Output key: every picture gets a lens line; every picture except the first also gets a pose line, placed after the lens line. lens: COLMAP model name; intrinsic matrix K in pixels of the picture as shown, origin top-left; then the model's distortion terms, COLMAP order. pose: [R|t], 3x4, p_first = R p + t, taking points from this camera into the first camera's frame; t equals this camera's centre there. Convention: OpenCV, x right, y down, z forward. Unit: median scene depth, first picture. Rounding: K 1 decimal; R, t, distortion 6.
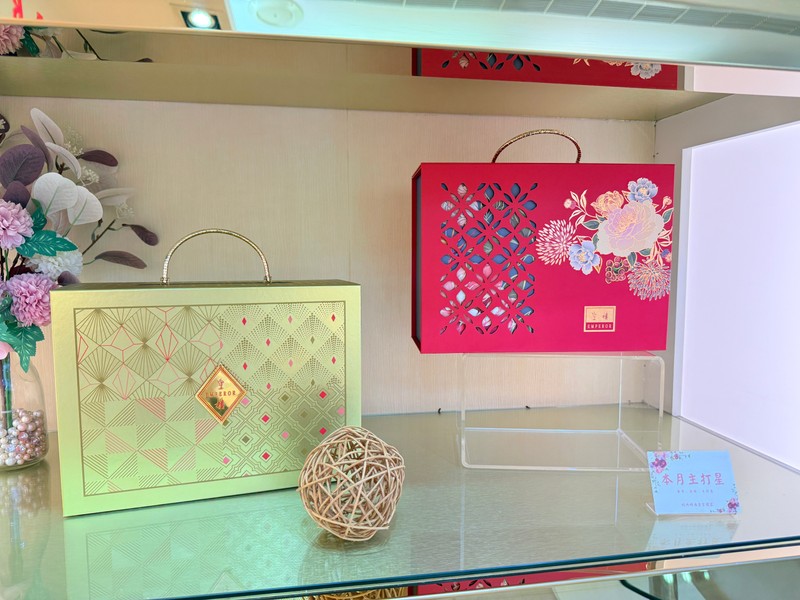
lens RADIAL K [[559.2, 0, 403.1], [0, 559.2, 321.9], [0, 0, 1]] dist [-0.032672, -0.000358]
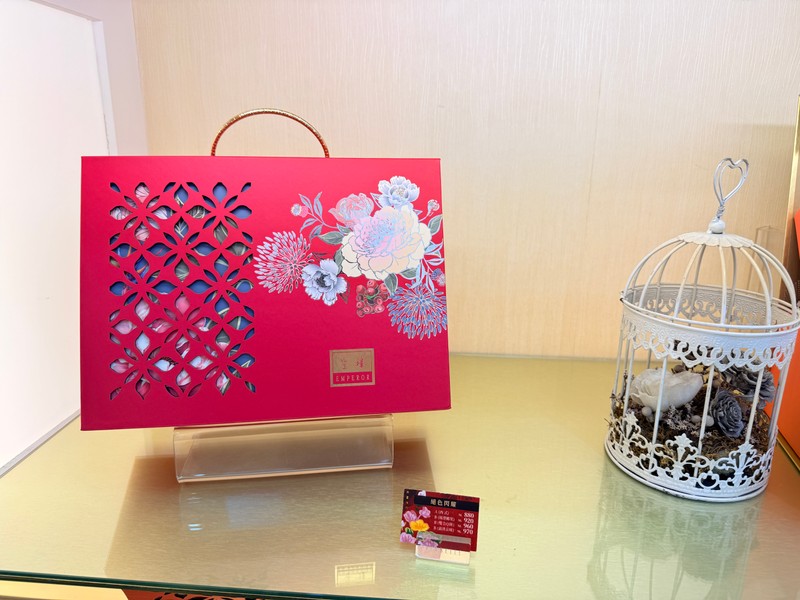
lens RADIAL K [[559.2, 0, 403.1], [0, 559.2, 321.9], [0, 0, 1]] dist [-0.032672, -0.000358]
pose [[0.866302, -0.019569, 0.499137, 0.055277], [0.057029, 0.996573, -0.059908, -0.016869], [-0.496254, 0.080364, 0.864450, 0.347184]]
